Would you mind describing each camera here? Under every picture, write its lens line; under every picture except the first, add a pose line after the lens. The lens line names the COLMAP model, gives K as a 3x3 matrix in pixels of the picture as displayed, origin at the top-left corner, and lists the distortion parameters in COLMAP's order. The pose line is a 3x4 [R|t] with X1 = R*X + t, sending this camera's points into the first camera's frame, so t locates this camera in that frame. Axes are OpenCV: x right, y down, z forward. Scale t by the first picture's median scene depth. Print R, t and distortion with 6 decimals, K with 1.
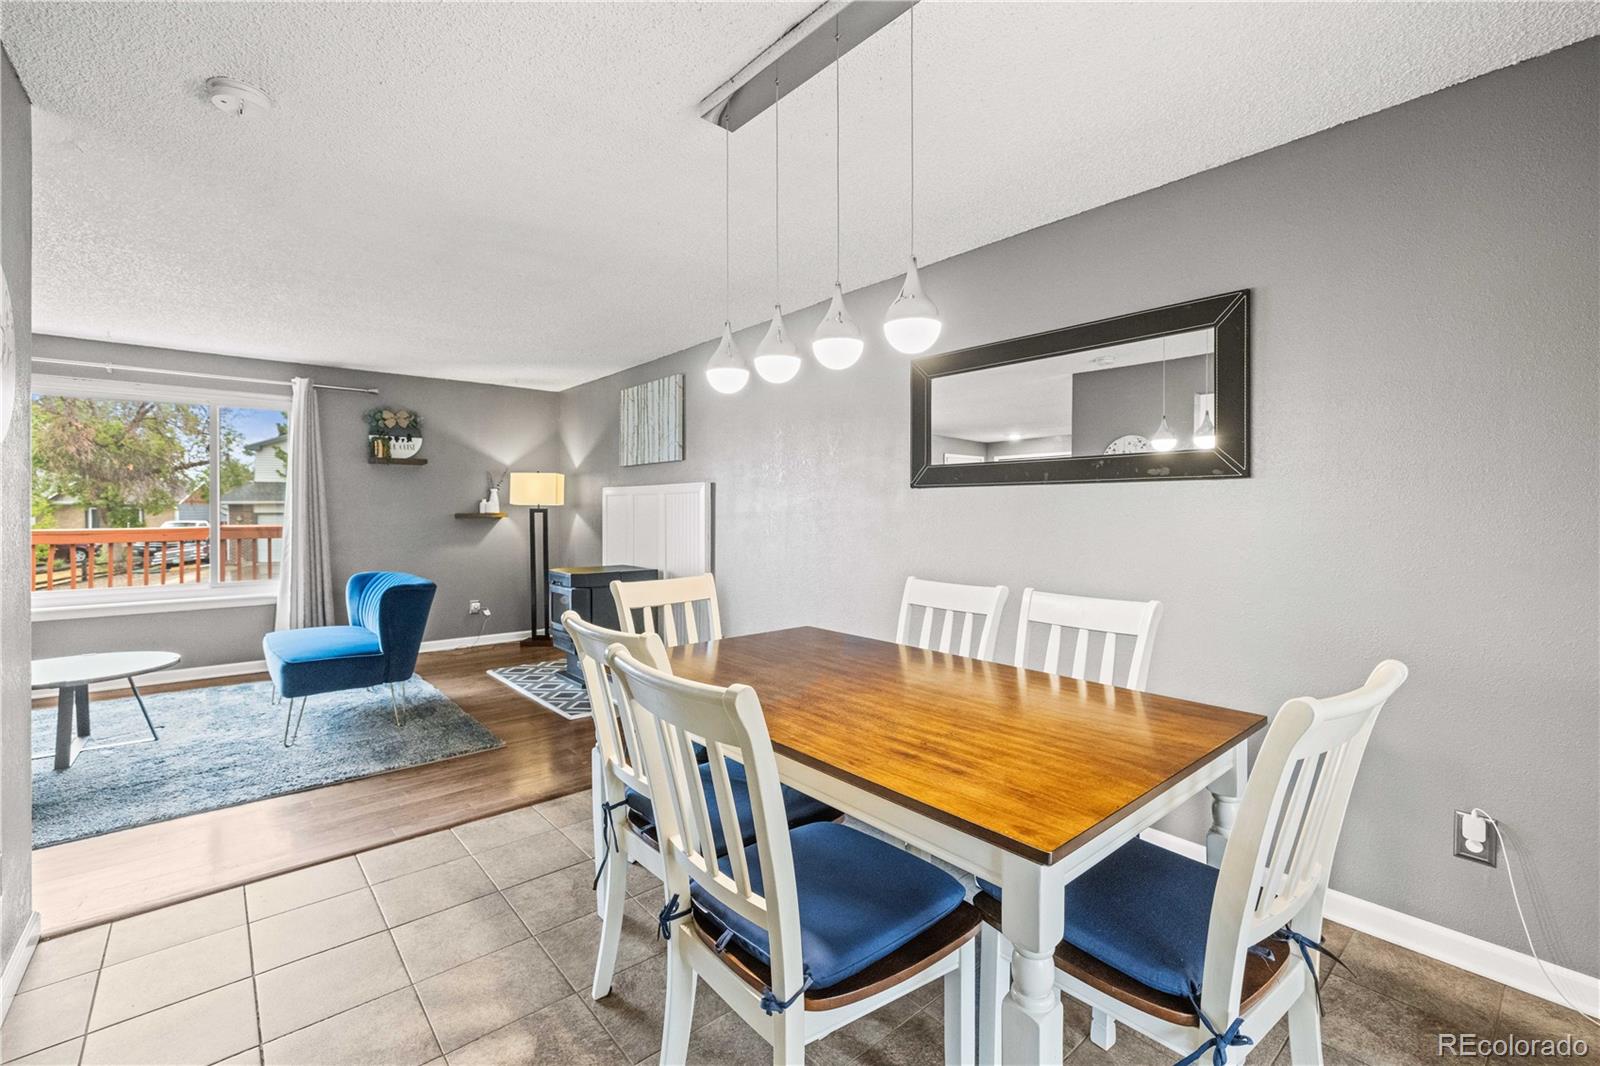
lens RADIAL K [[681.4, 0, 798.1], [0, 681.4, 525.8], [0, 0, 1]] dist [-0.002134, 0.000358]
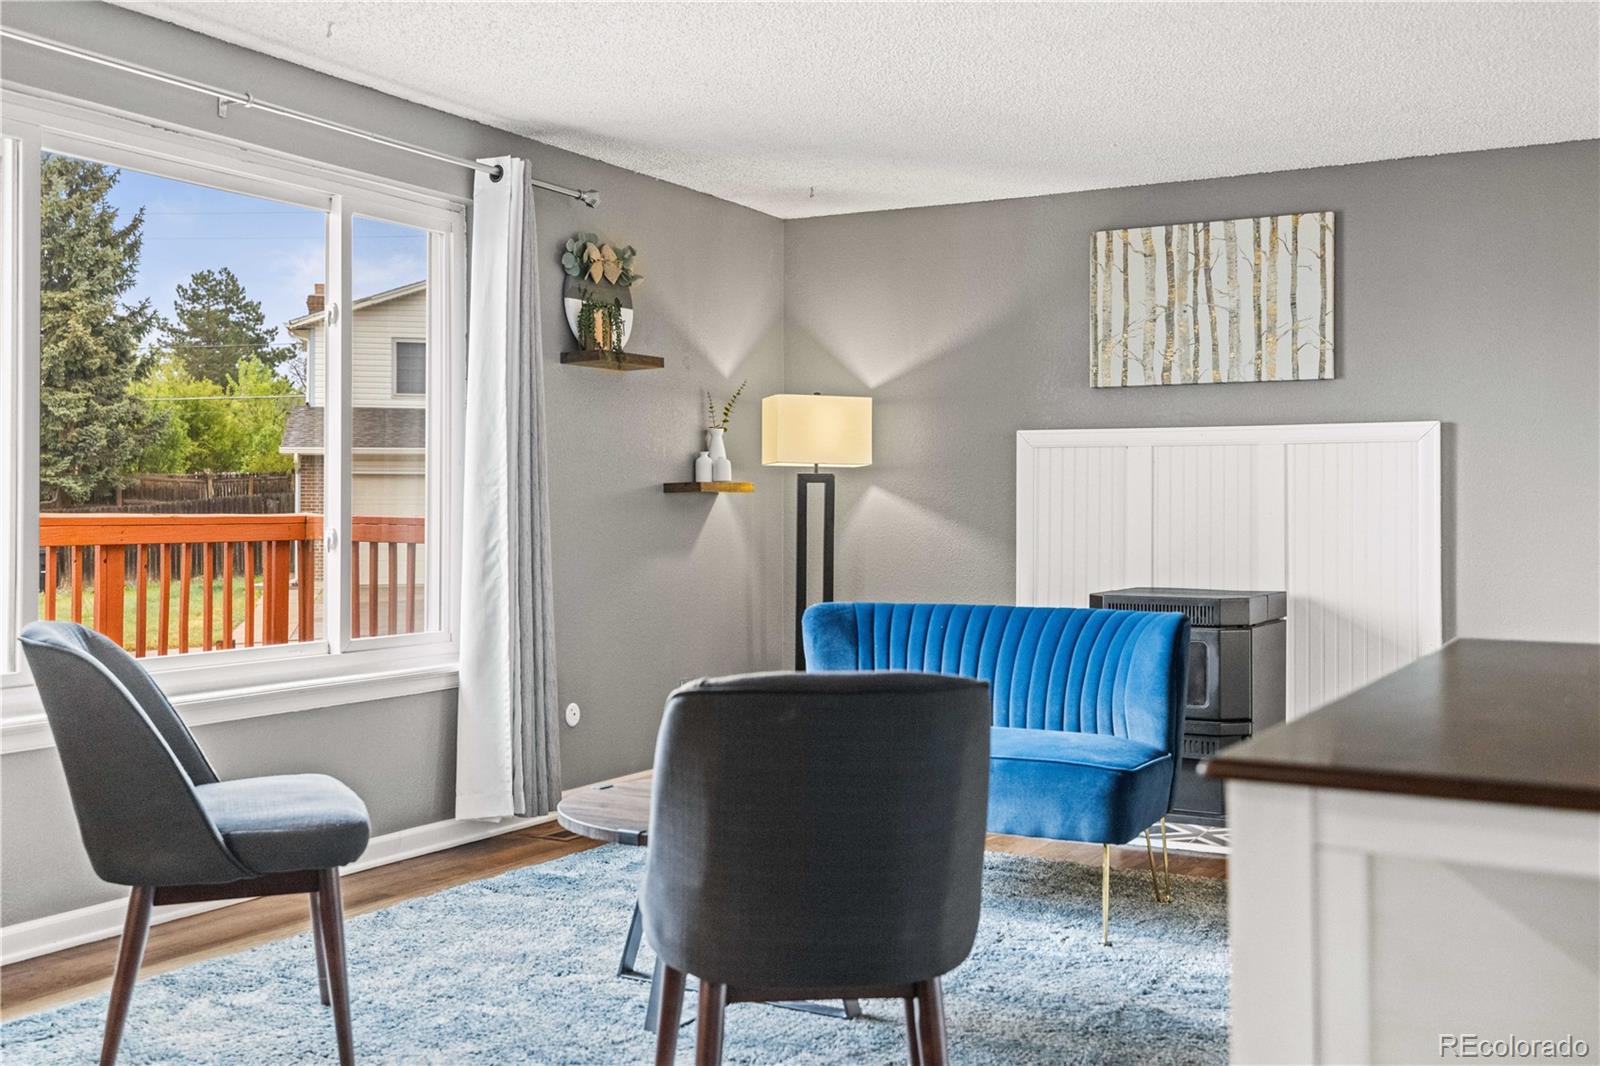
lens RADIAL K [[1584.1, 0, 800.6], [0, 1584.1, 528.3], [0, 0, 1]] dist [0.000820, 0.000000]
pose [[0.945224, 0.002100, 0.326414, -0.848141], [0.002555, 0.999901, -0.013832, 0.029776], [-0.326411, 0.013908, 0.945126, -0.003640]]
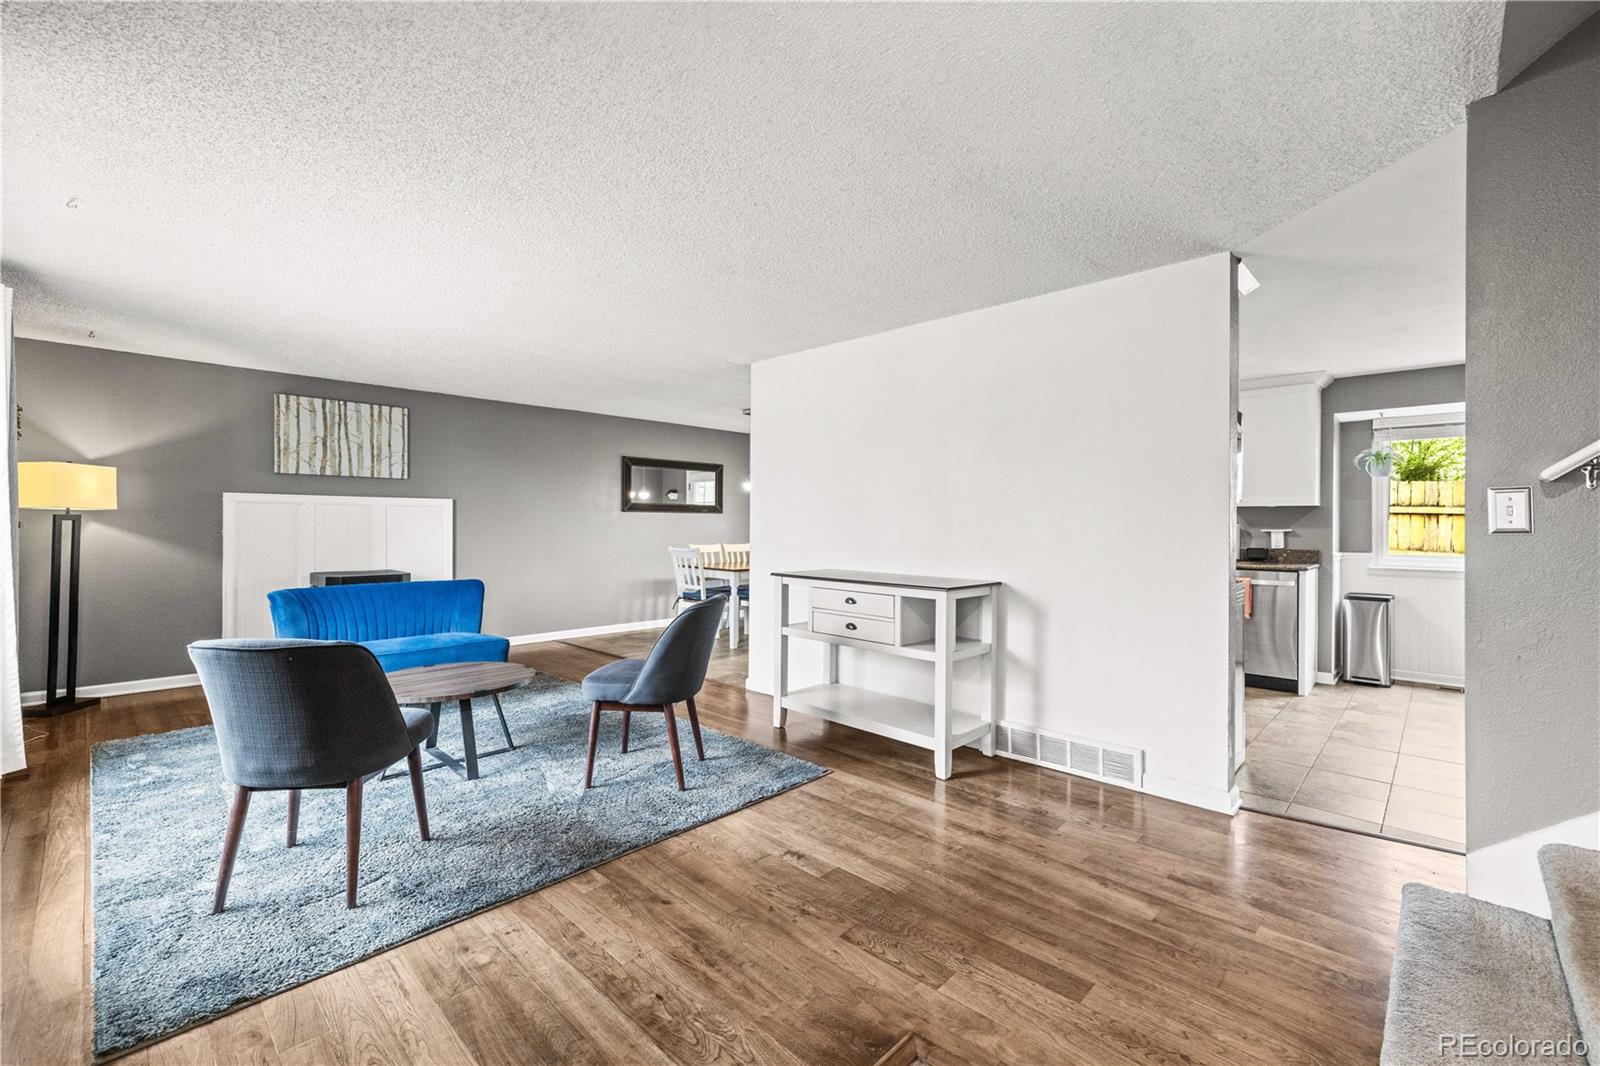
lens RADIAL K [[681.4, 0, 800.6], [0, 681.4, 526.8], [0, 0, 1]] dist [-0.002134, 0.000358]
pose [[-0.085798, -0.008362, 0.996277, -1.309394], [0.014901, 0.999842, 0.009676, -0.009564], [-0.996201, 0.015676, -0.085660, 0.355903]]
